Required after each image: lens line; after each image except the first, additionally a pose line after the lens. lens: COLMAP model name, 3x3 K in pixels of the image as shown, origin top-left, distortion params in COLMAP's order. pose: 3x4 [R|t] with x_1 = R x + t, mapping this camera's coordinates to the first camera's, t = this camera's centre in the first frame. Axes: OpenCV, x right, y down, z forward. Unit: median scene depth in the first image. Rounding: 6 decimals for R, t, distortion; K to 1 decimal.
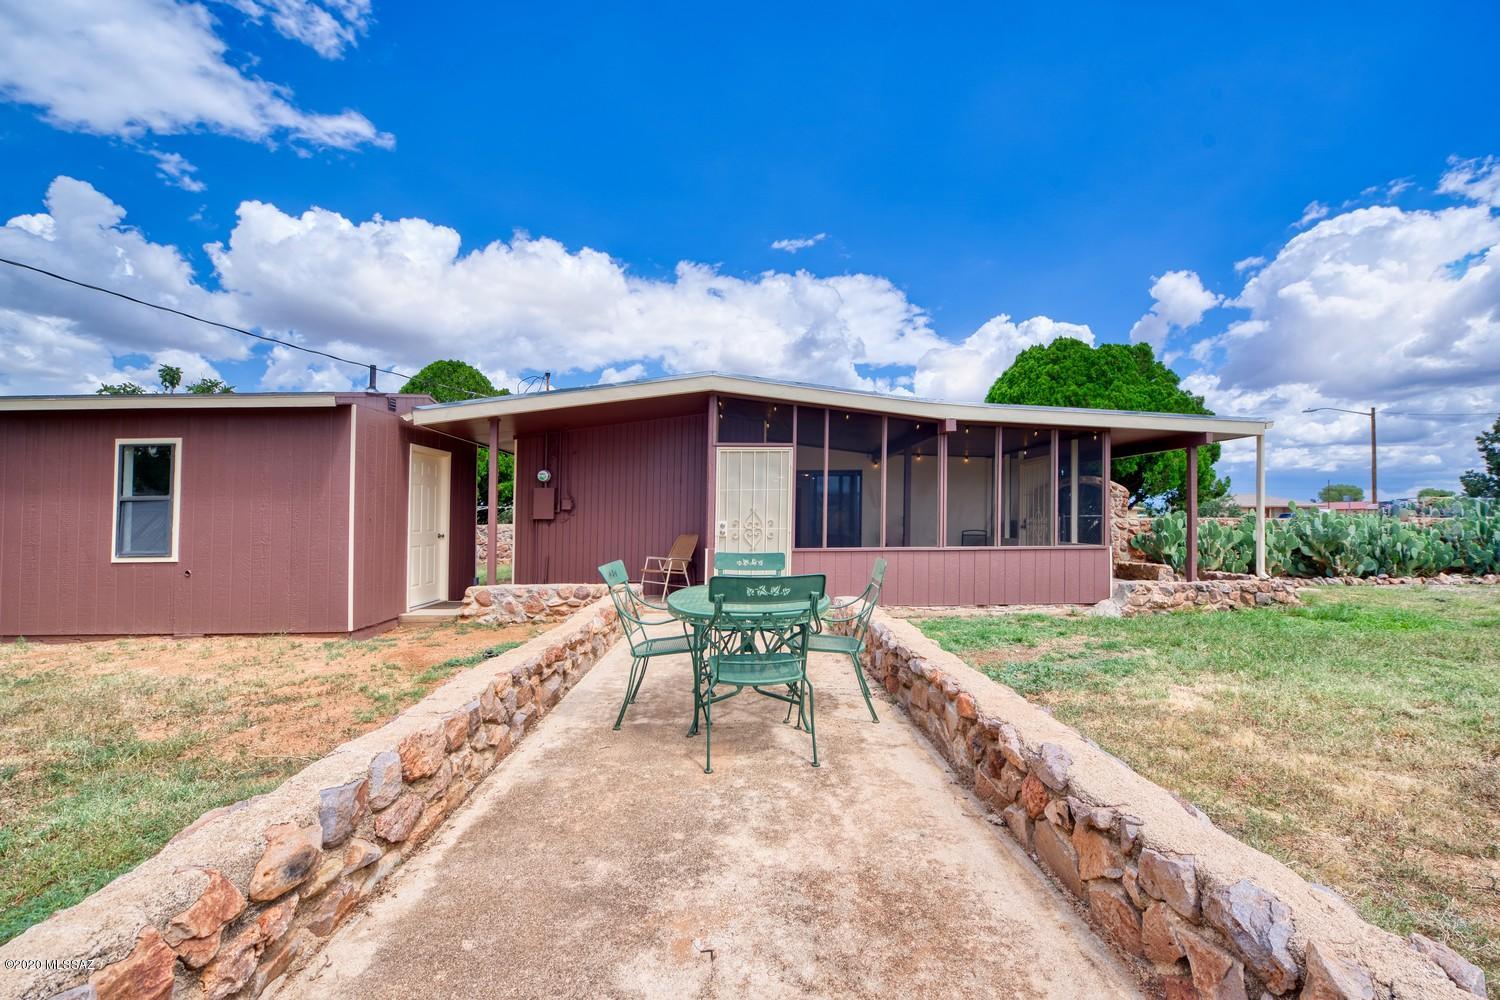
lens RADIAL K [[608.5, 0, 771.7], [0, 608.5, 512.1], [0, 0, 1]] dist [-0.001802, 0.000146]
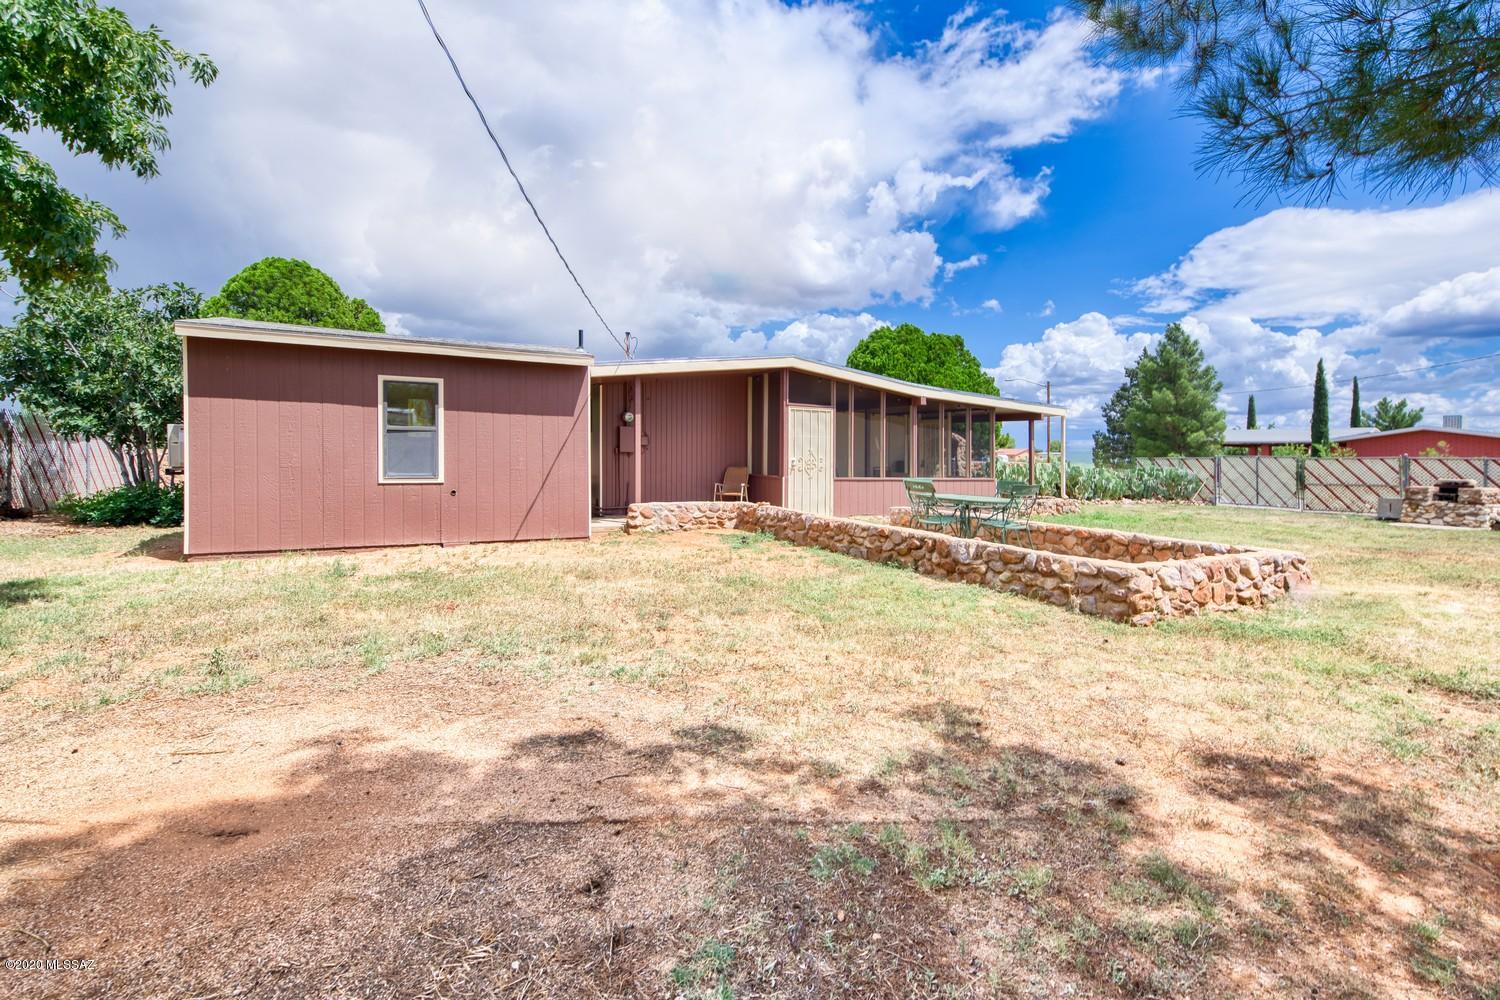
lens RADIAL K [[650.3, 0, 777.5], [0, 650.3, 460.6], [0, 0, 1]] dist [0.014851, 0.000166]
pose [[0.908452, 0.024173, 0.417289, -0.596830], [-0.033605, 0.999319, 0.015271, -0.001893], [-0.416635, -0.027896, 0.908646, -0.298161]]
